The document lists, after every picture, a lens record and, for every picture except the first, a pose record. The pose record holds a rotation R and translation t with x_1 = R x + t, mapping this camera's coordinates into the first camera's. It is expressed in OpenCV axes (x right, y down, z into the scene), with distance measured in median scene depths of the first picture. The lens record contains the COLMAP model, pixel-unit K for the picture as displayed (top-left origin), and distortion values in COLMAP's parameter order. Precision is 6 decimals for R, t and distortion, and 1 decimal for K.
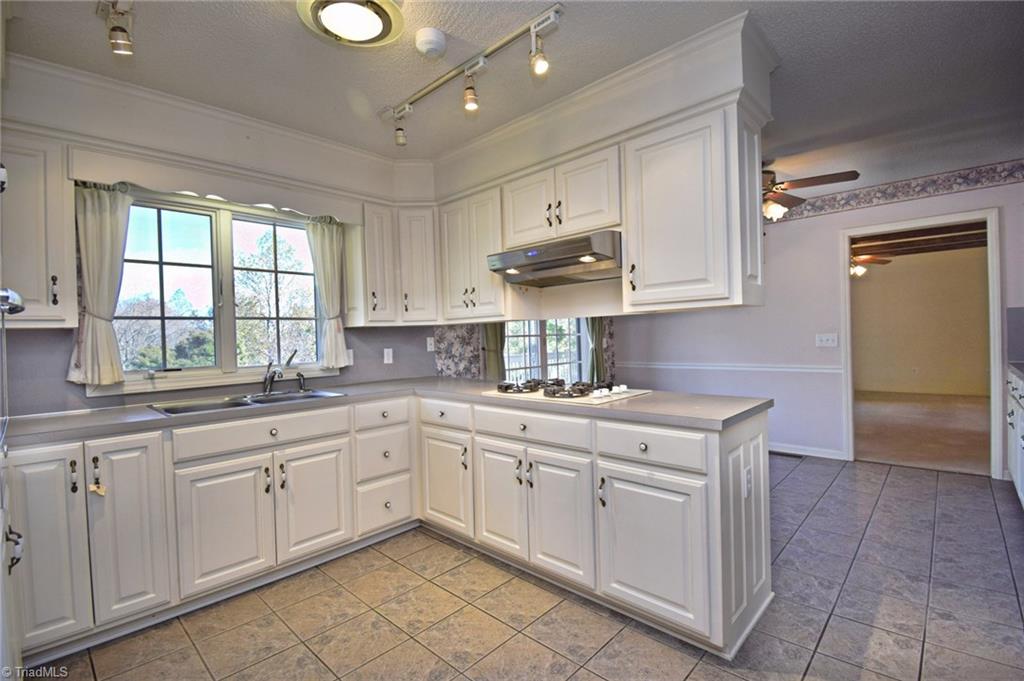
lens RADIAL K [[470.4, 0, 523.6], [0, 470.4, 341.5], [0, 0, 1]] dist [0.018380, -0.027393]
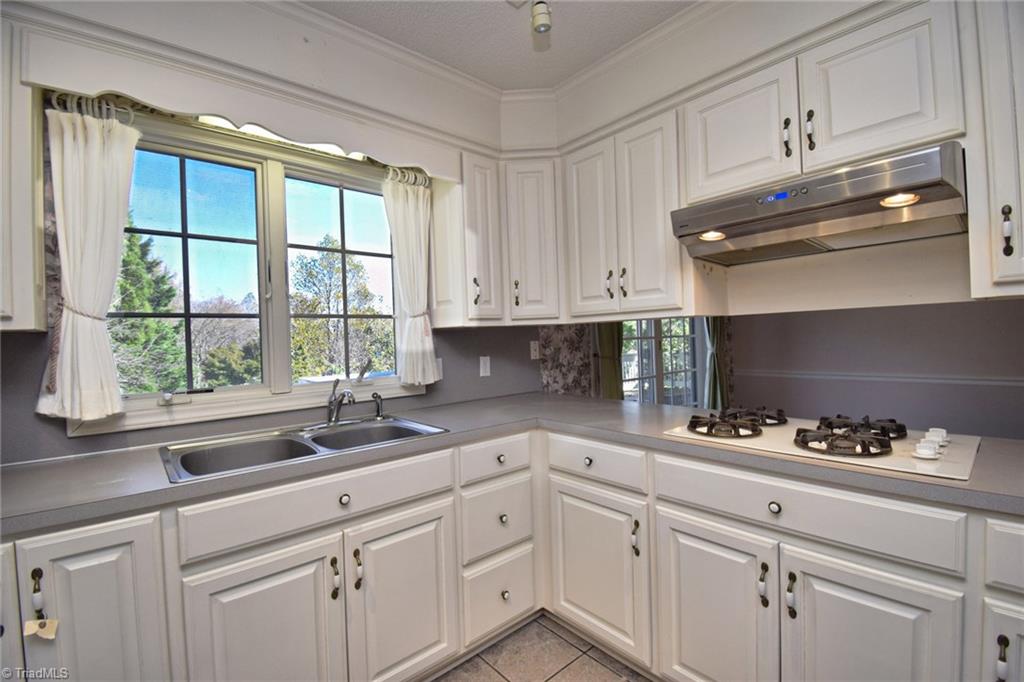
lens RADIAL K [[454.0, 0, 517.0], [0, 454.0, 340.4], [0, 0, 1]] dist [0.020181, -0.024964]
pose [[0.994848, -0.001524, -0.101366, -0.204348], [0.001269, 0.999996, -0.002583, -0.010320], [0.101370, 0.002441, 0.994846, 0.359430]]
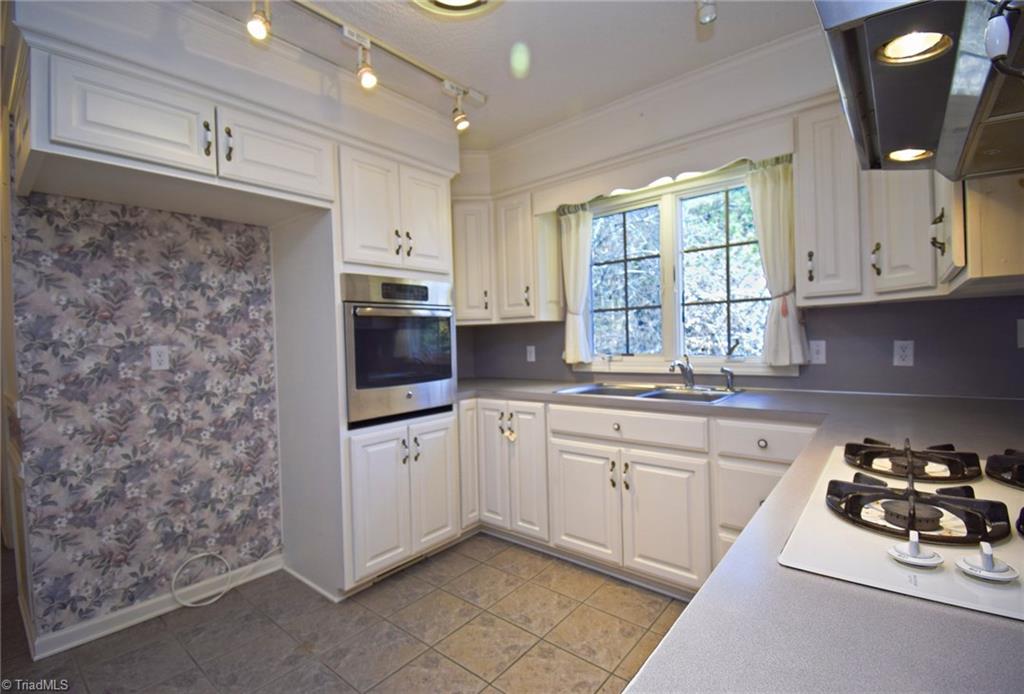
lens RADIAL K [[460.5, 0, 502.1], [0, 460.5, 345.8], [0, 0, 1]] dist [-0.000659, -0.000126]
pose [[0.035886, 0.044271, -0.998375, 0.319002], [0.017565, 0.998836, 0.044923, -0.014678], [0.999202, -0.019148, 0.035066, 0.612612]]
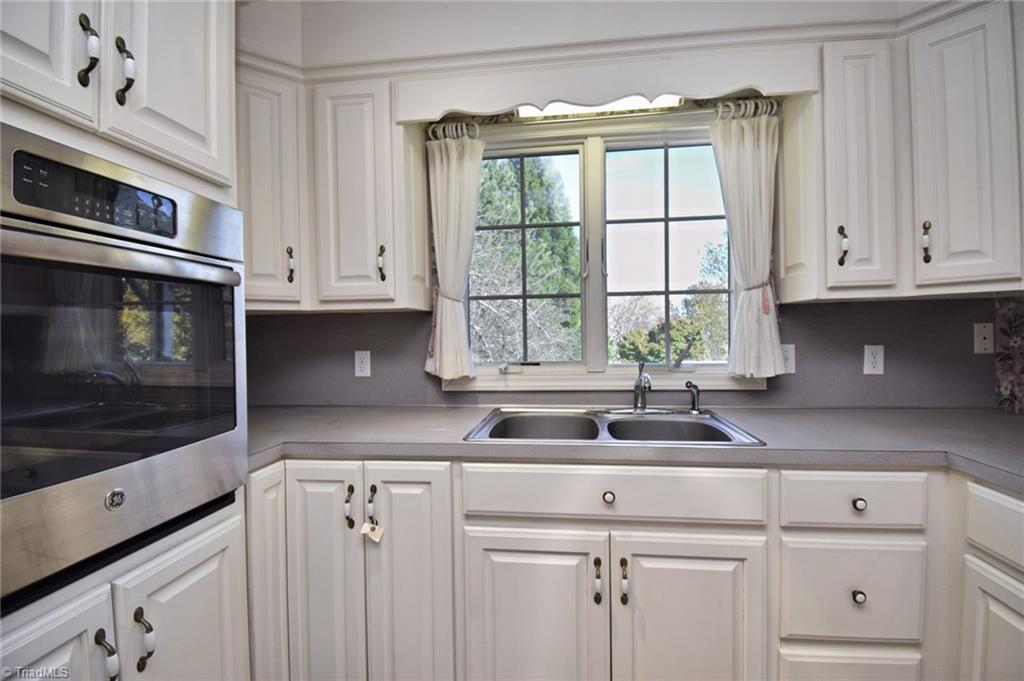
lens RADIAL K [[454.0, 0, 517.0], [0, 454.0, 339.9], [0, 0, 1]] dist [0.020181, -0.024964]
pose [[0.586314, 0.031223, -0.809482, -0.147173], [-0.011084, 0.999473, 0.030523, -0.000973], [0.810008, -0.008923, 0.586351, 0.508770]]
